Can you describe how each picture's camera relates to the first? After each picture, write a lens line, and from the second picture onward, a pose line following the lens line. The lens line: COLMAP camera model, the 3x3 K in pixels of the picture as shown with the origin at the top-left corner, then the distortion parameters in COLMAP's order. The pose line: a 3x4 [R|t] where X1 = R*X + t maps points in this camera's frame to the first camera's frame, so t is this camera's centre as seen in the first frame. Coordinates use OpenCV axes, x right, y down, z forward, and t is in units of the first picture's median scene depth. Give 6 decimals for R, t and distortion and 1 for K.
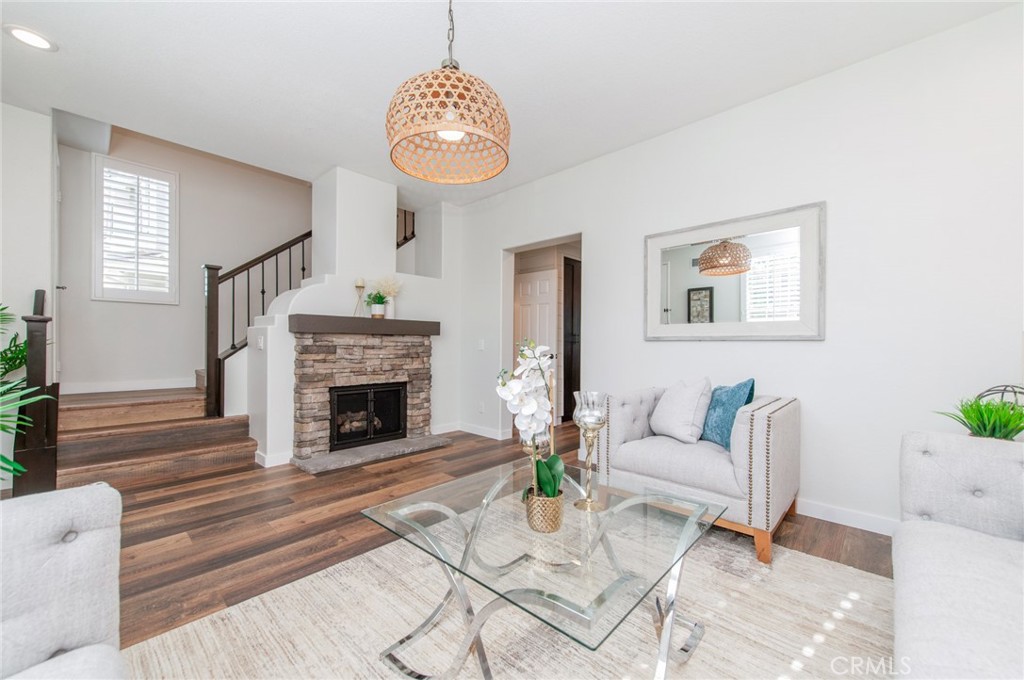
lens RADIAL K [[400.6, 0, 512.1], [0, 400.6, 336.2], [0, 0, 1]] dist [0.022306, -0.009108]
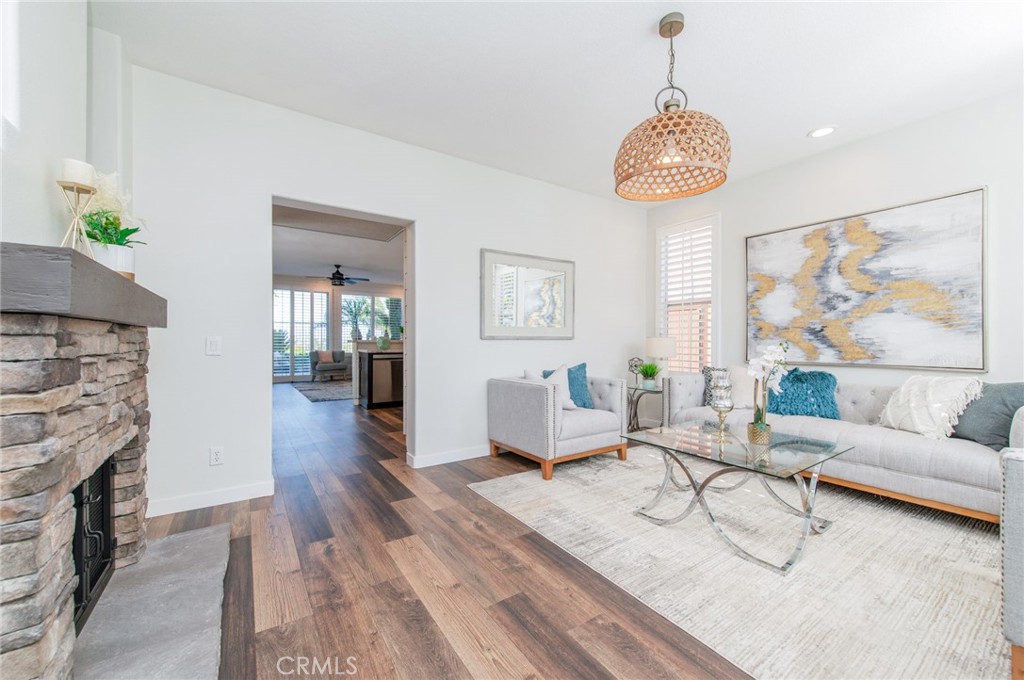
lens RADIAL K [[400.6, 0, 512.1], [0, 400.6, 336.2], [0, 0, 1]] dist [0.022306, -0.009108]
pose [[0.218969, 0.001726, 0.975730, -0.641880], [-0.019462, 0.999807, 0.002599, -0.001541], [-0.975538, -0.019559, 0.218960, 0.553945]]
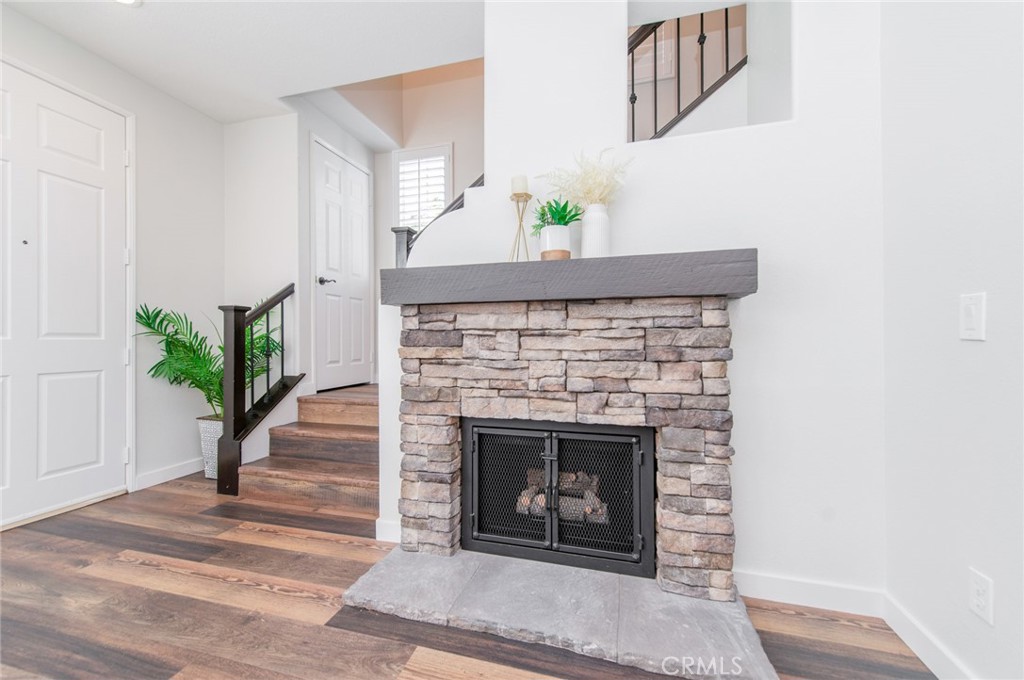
lens RADIAL K [[400.6, 0, 512.1], [0, 400.6, 336.2], [0, 0, 1]] dist [0.022306, -0.009108]
pose [[0.465836, -0.016959, -0.884708, 0.007630], [0.022817, 0.999714, -0.007149, 0.033351], [0.884577, -0.016856, 0.466090, 0.785011]]
